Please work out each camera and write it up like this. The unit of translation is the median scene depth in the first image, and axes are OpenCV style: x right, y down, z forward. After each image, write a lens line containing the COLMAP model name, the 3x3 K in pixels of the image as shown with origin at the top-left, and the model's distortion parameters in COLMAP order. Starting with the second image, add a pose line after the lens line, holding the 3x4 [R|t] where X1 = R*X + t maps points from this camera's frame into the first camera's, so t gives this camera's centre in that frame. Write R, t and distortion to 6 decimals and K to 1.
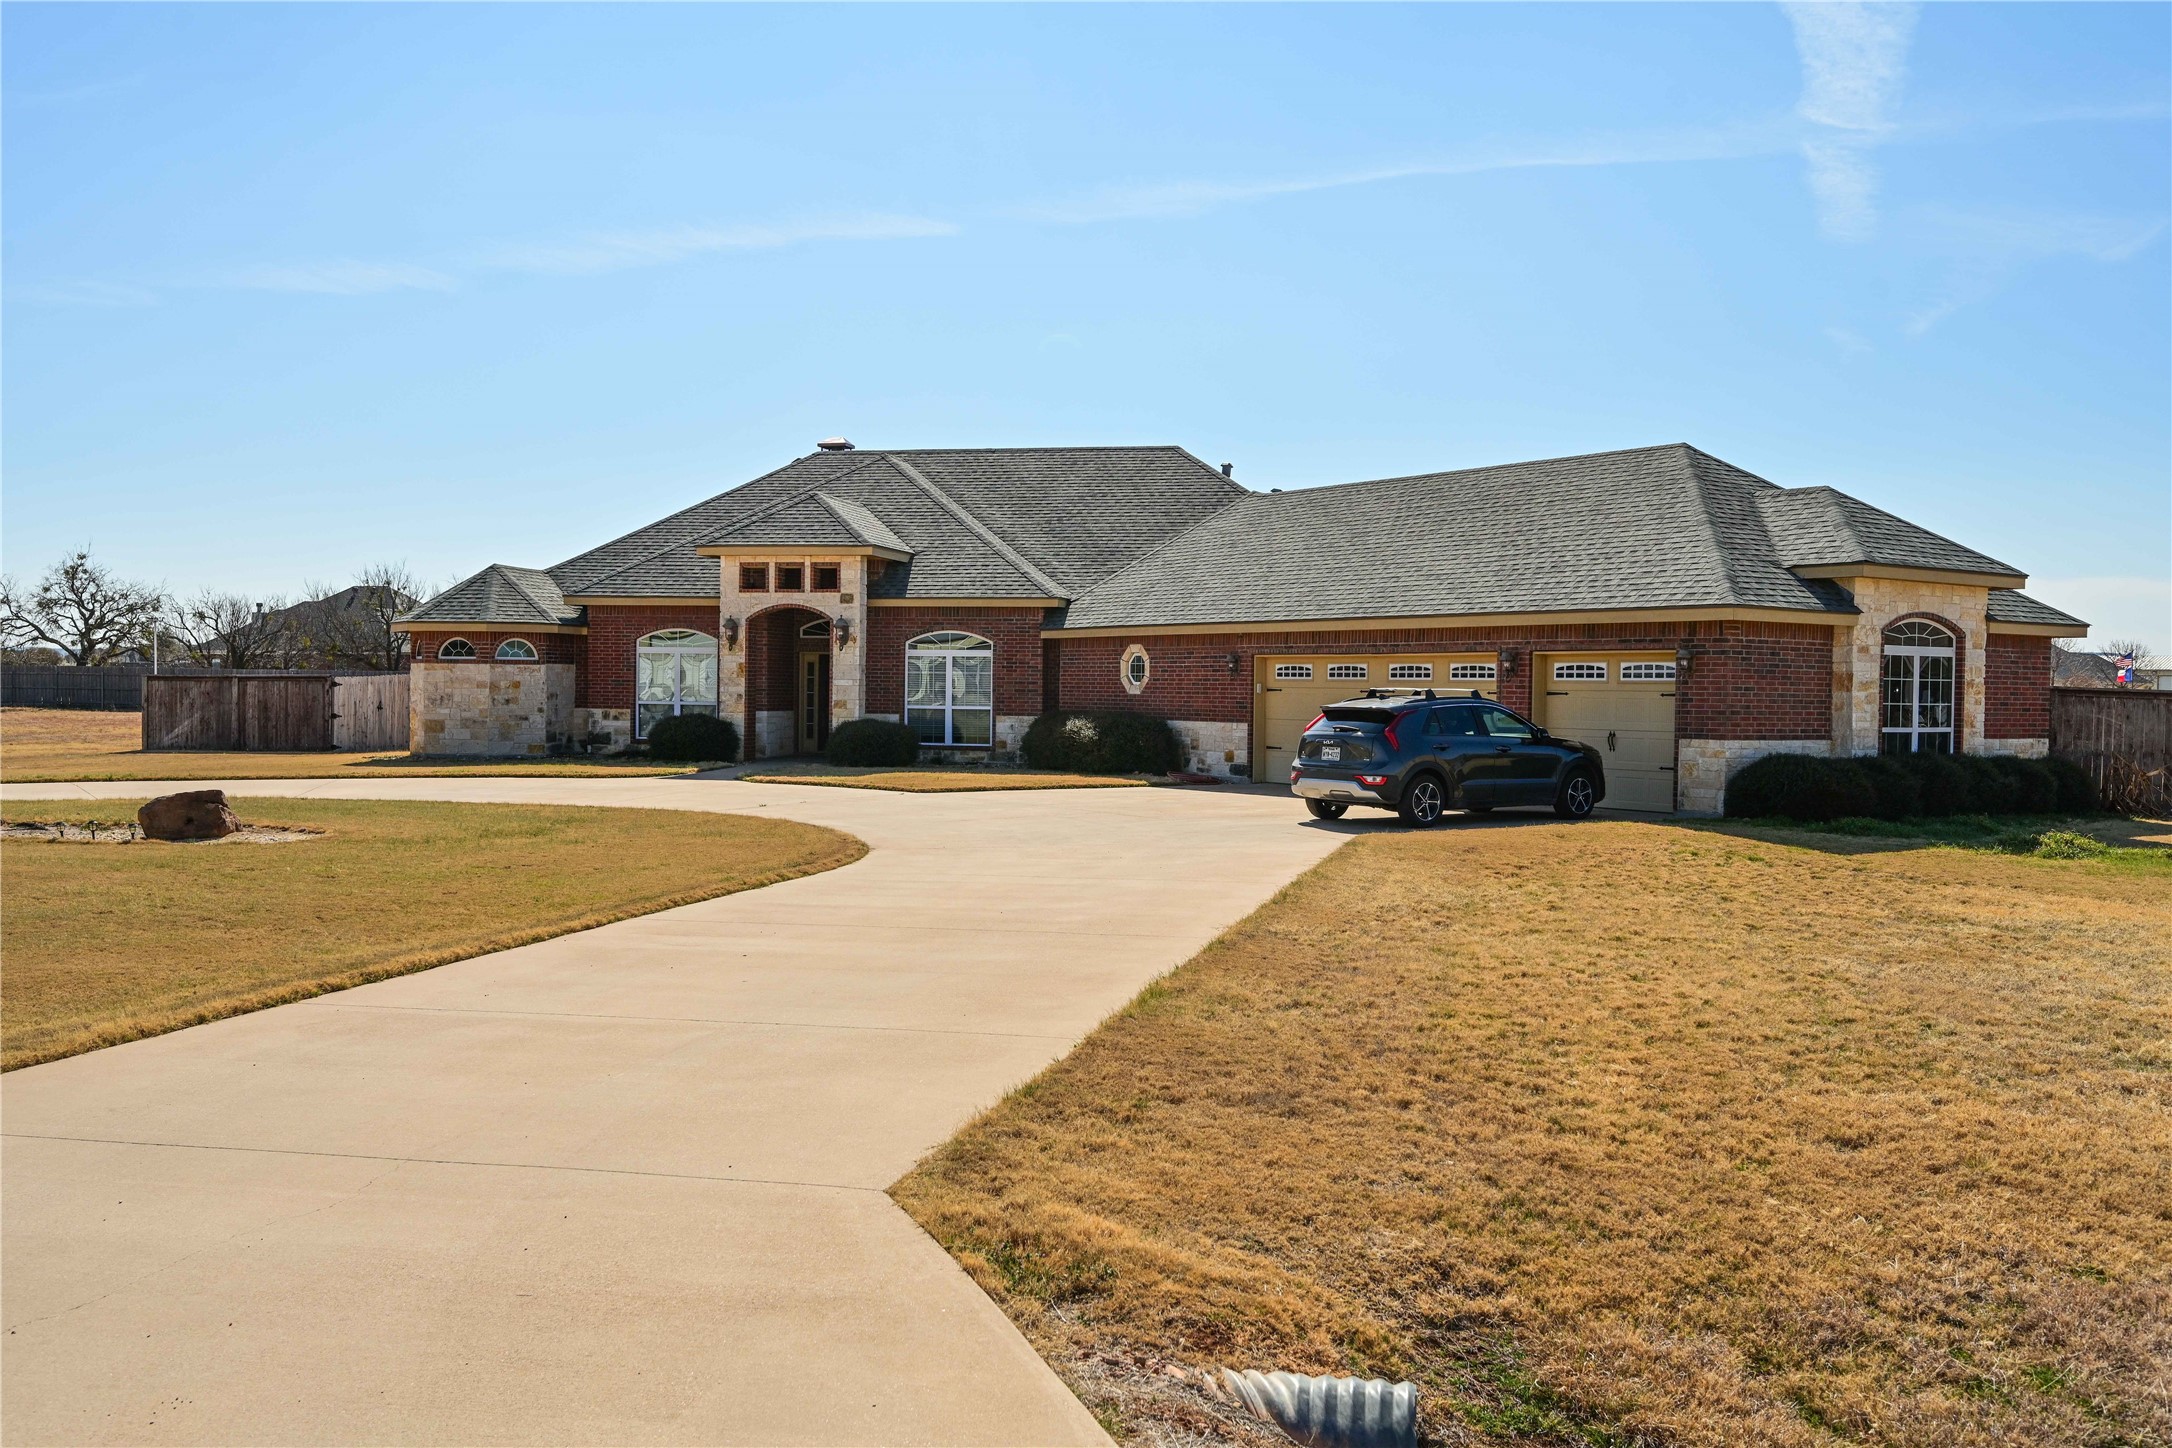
lens RADIAL K [[1870.4, 0, 1074.7], [0, 1870.4, 718.8], [0, 0, 1]] dist [-0.001703, -0.025423]
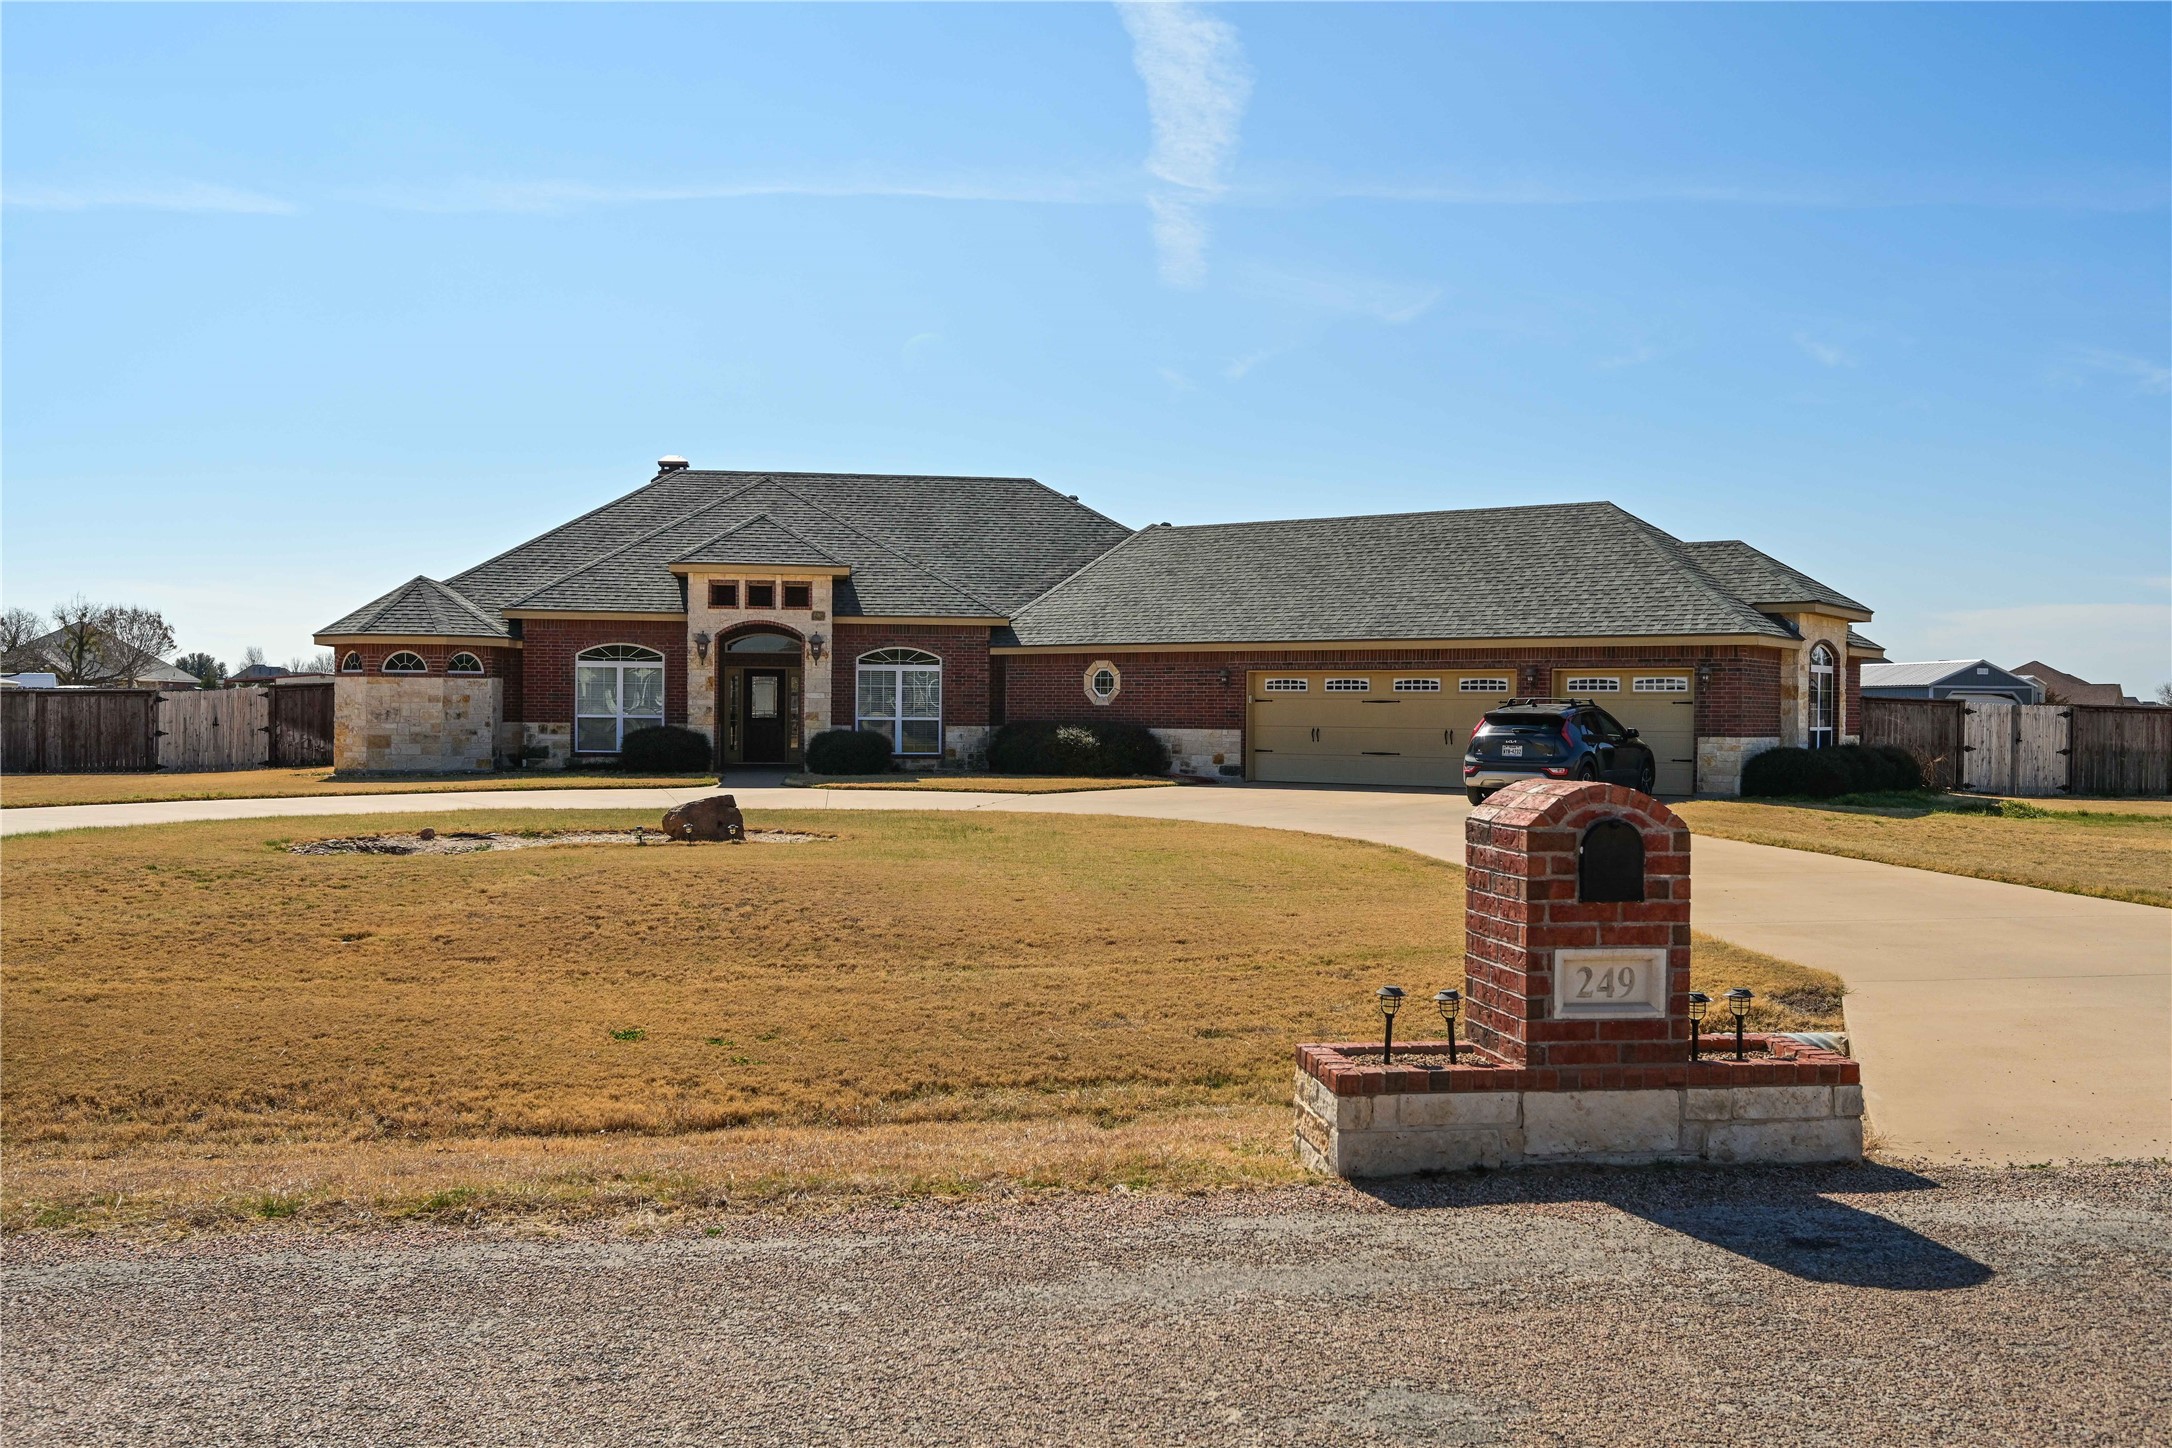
lens RADIAL K [[1870.4, 0, 1083.6], [0, 1870.4, 726.7], [0, 0, 1]] dist [-0.001703, -0.025423]
pose [[0.939429, -0.008166, 0.342645, -0.339198], [0.009303, 0.999955, -0.001674, 0.001315], [-0.342616, 0.004760, 0.939463, -0.040890]]
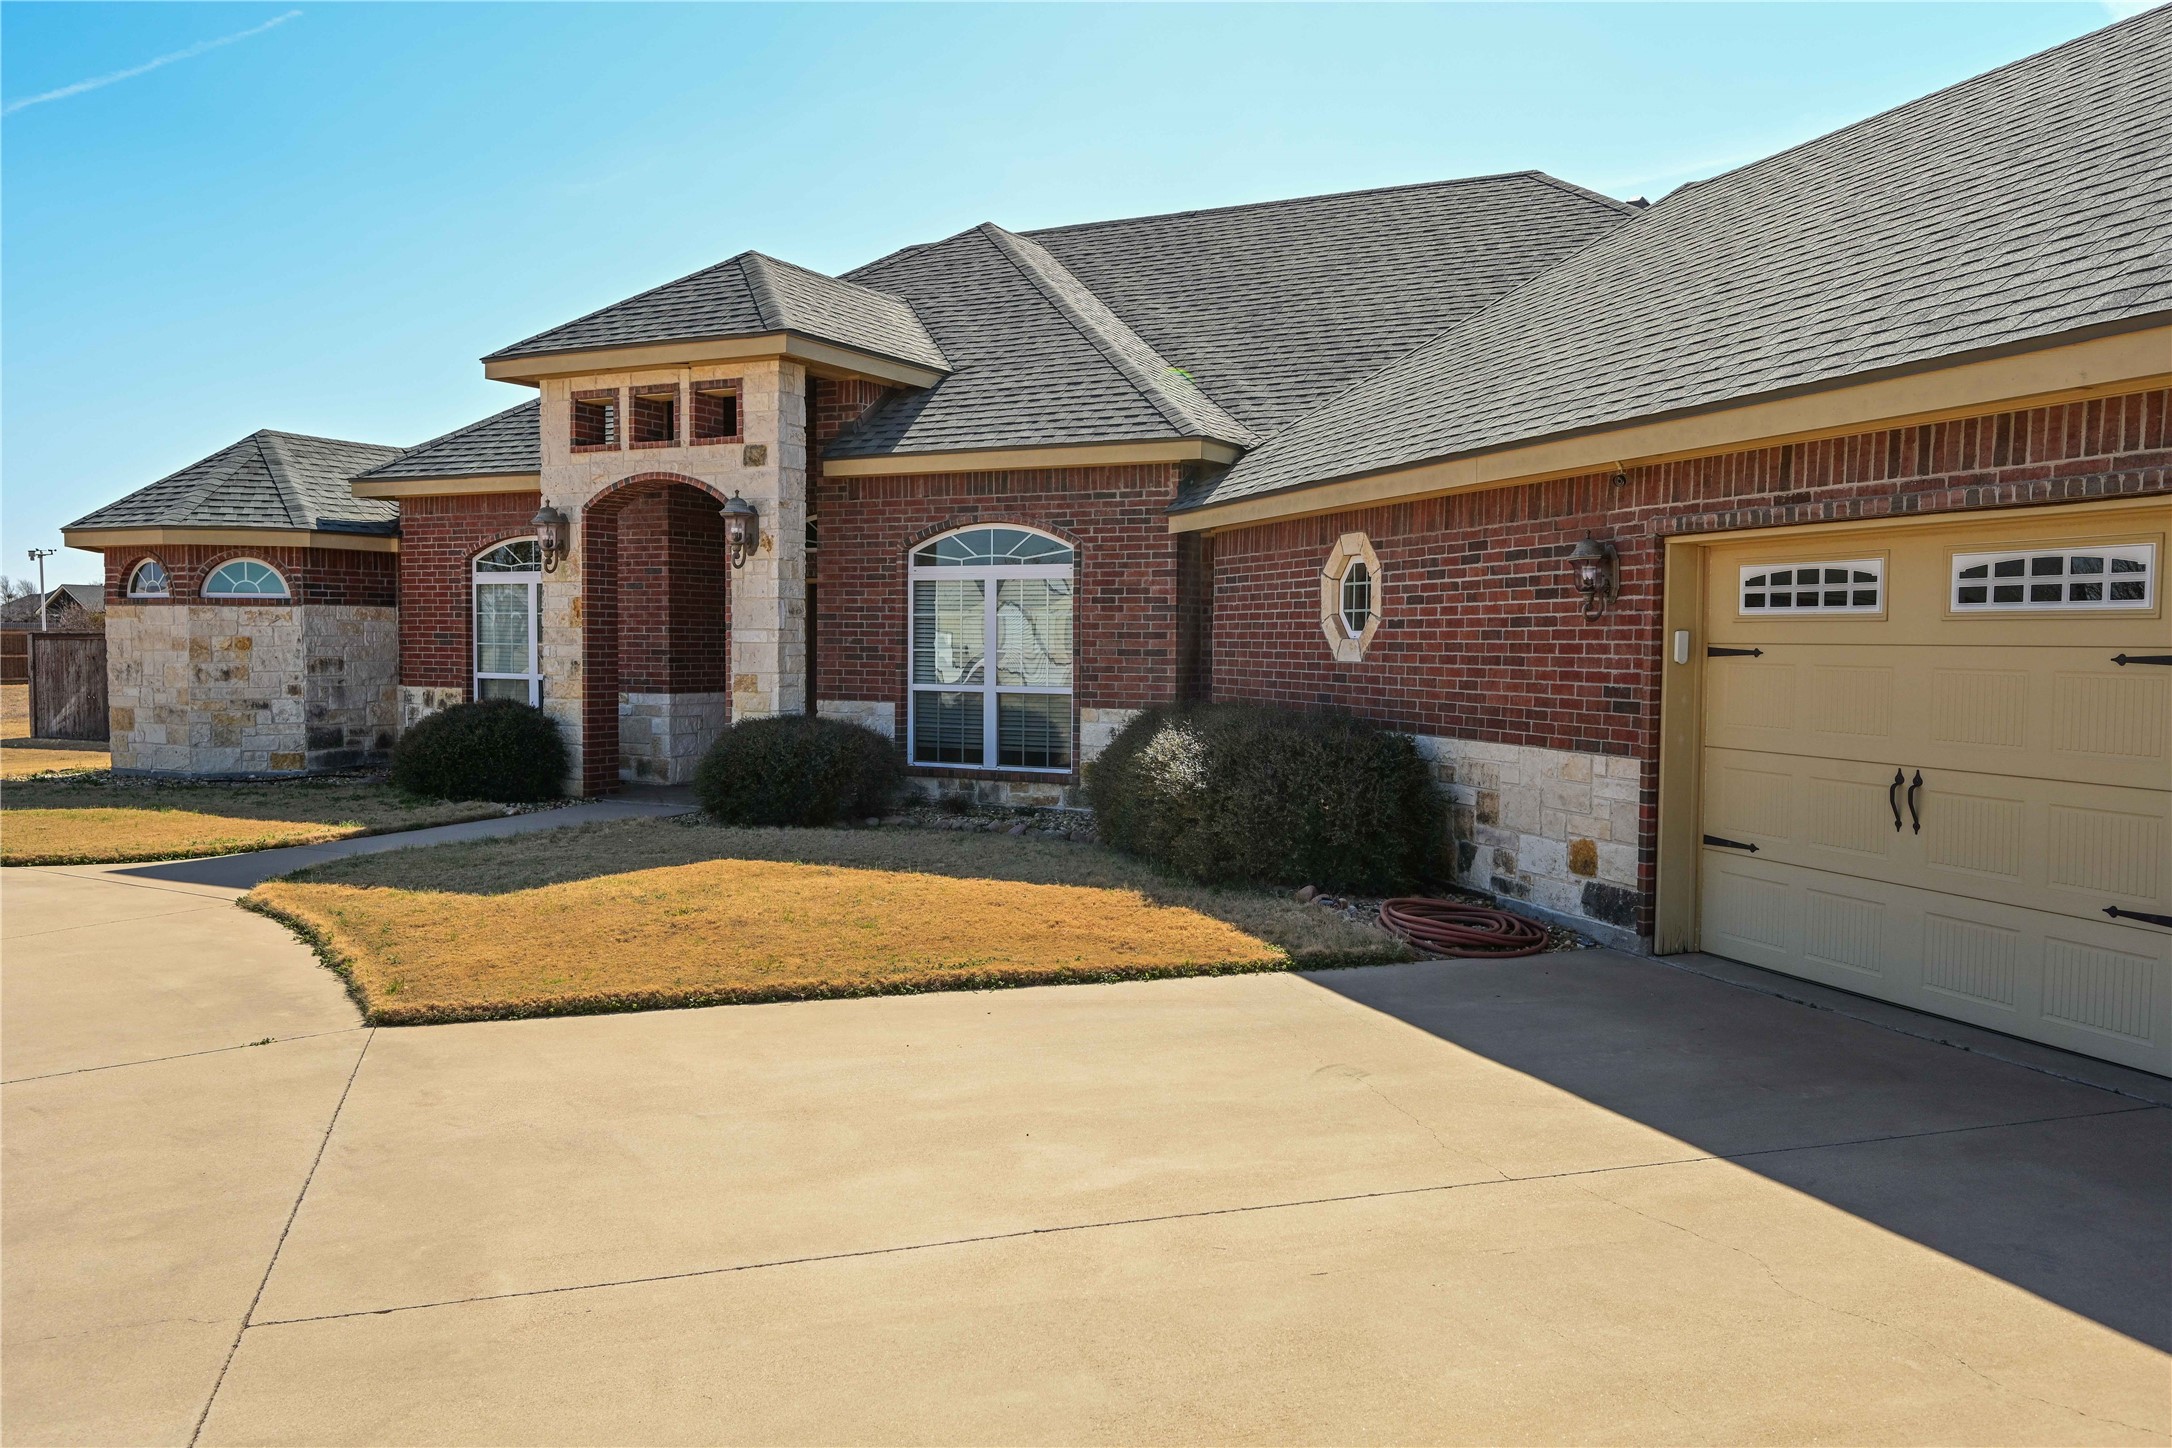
lens RADIAL K [[1649.3, 0, 1087.2], [0, 1649.3, 722.0], [0, 0, 1]] dist [-0.008570, 0.005653]
pose [[0.964859, 0.008925, -0.262617, 0.065446], [-0.001079, 0.999549, 0.030007, -0.010318], [0.262767, -0.028669, 0.964433, 0.617280]]
